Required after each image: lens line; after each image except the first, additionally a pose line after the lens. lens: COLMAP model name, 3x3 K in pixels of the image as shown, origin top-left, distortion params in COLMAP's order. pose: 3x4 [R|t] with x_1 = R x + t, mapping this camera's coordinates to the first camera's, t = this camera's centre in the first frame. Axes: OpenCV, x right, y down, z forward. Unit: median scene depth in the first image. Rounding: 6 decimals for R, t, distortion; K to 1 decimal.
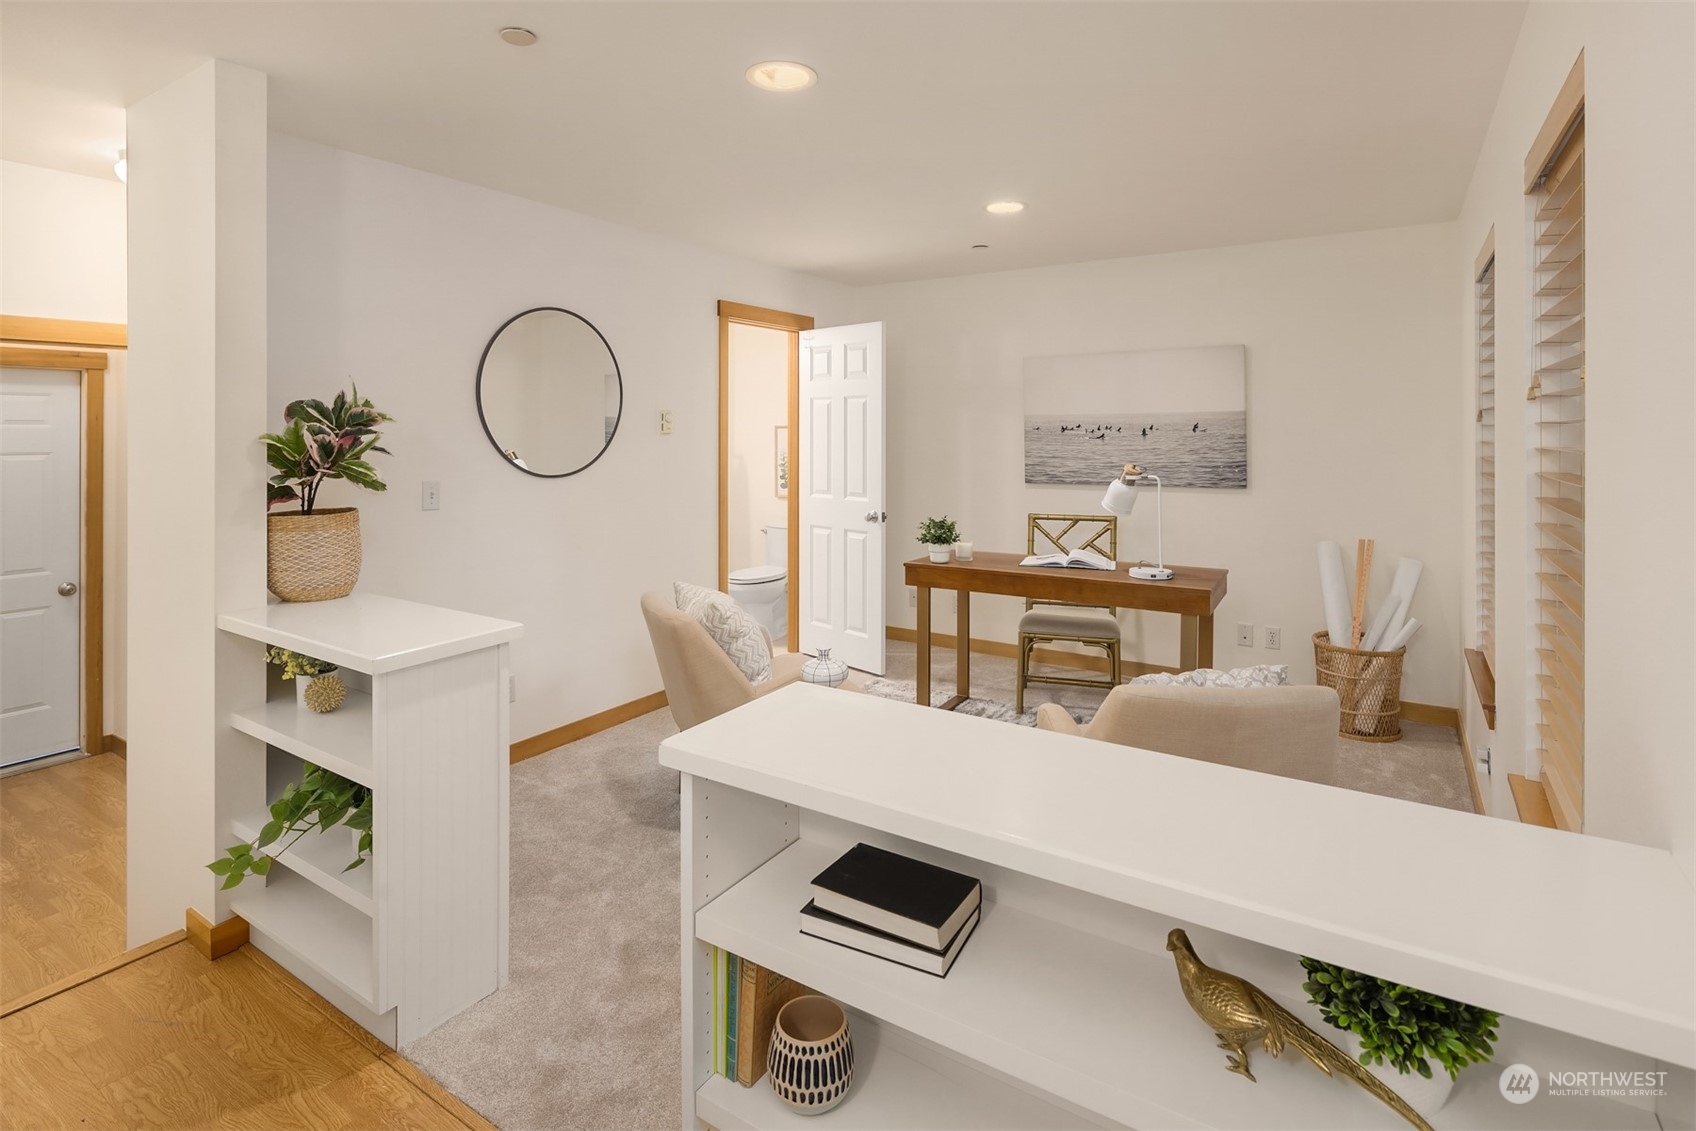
lens RADIAL K [[831.5, 0, 846.9], [0, 831.5, 436.6], [0, 0, 1]] dist [-0.002924, -0.000533]
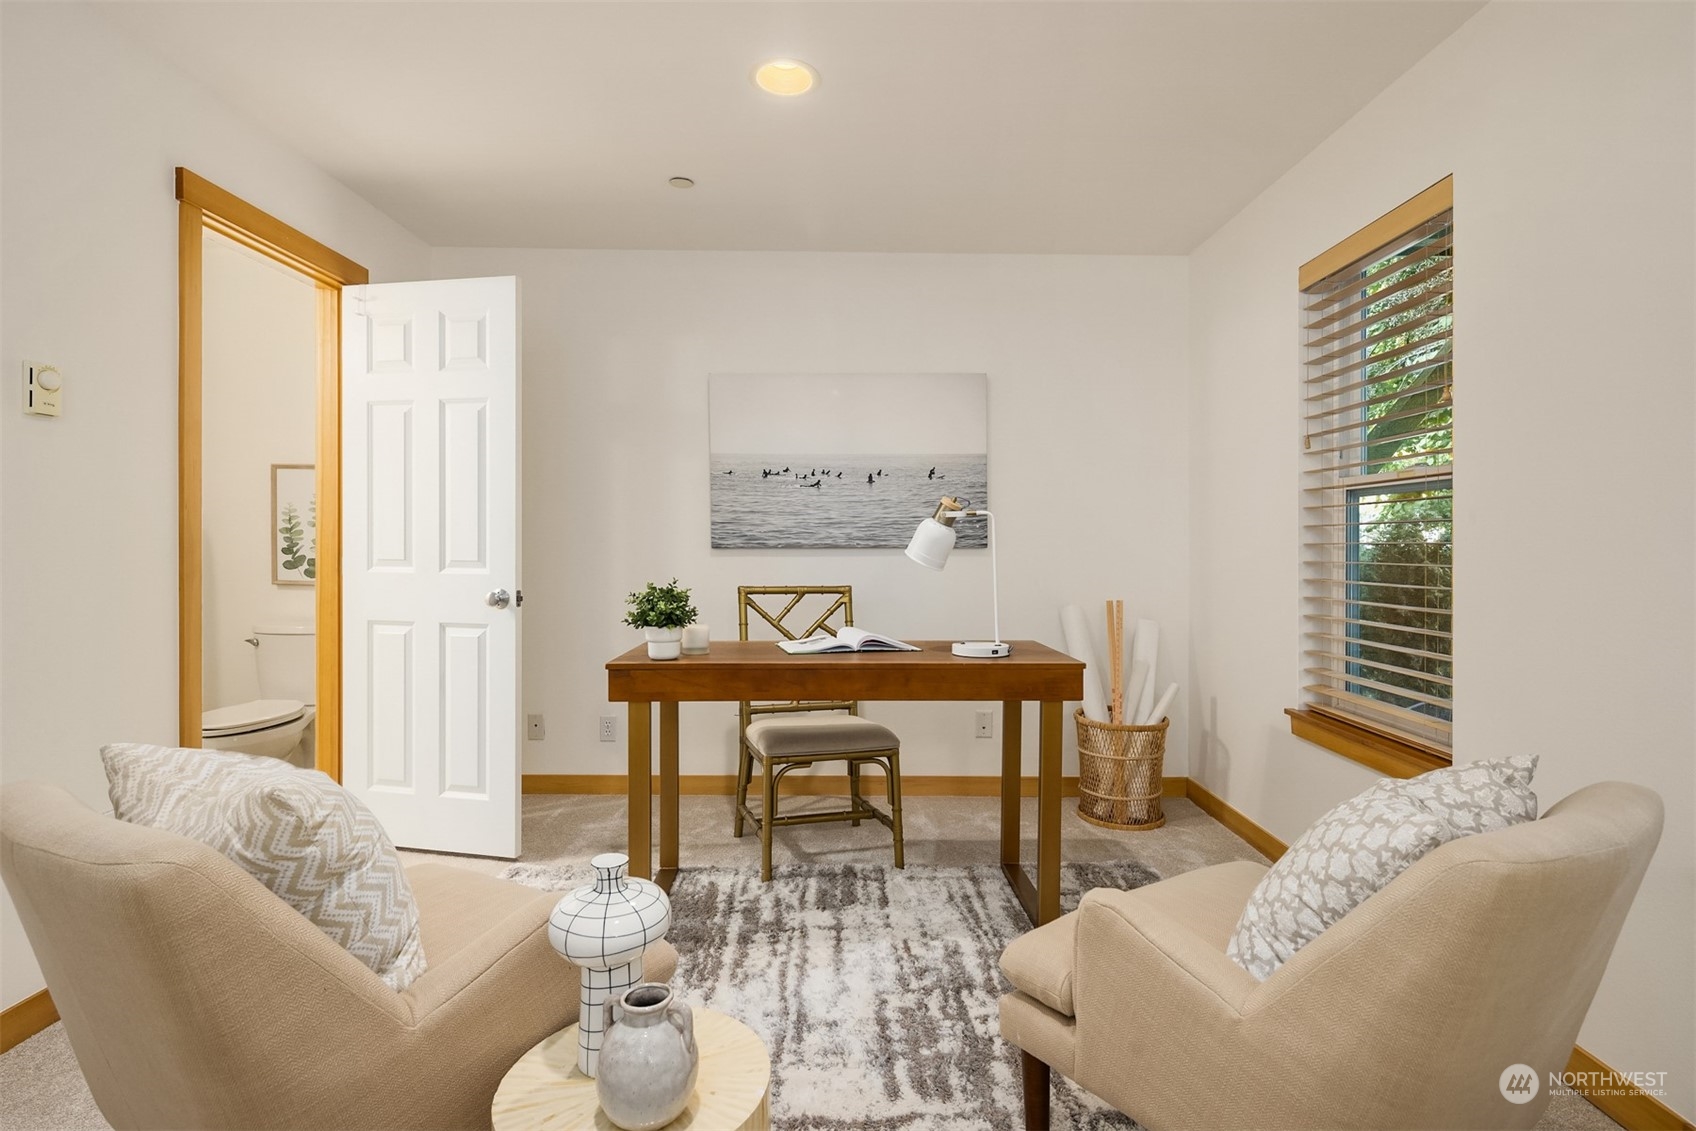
lens RADIAL K [[848.5, 0, 848.3], [0, 848.5, 550.3], [0, 0, 1]] dist [-0.000344, -0.001431]
pose [[0.838469, -0.000260, 0.544949, -0.095033], [-0.001550, 0.999995, 0.002862, 0.061412], [-0.544947, -0.003244, 0.838464, 0.357367]]
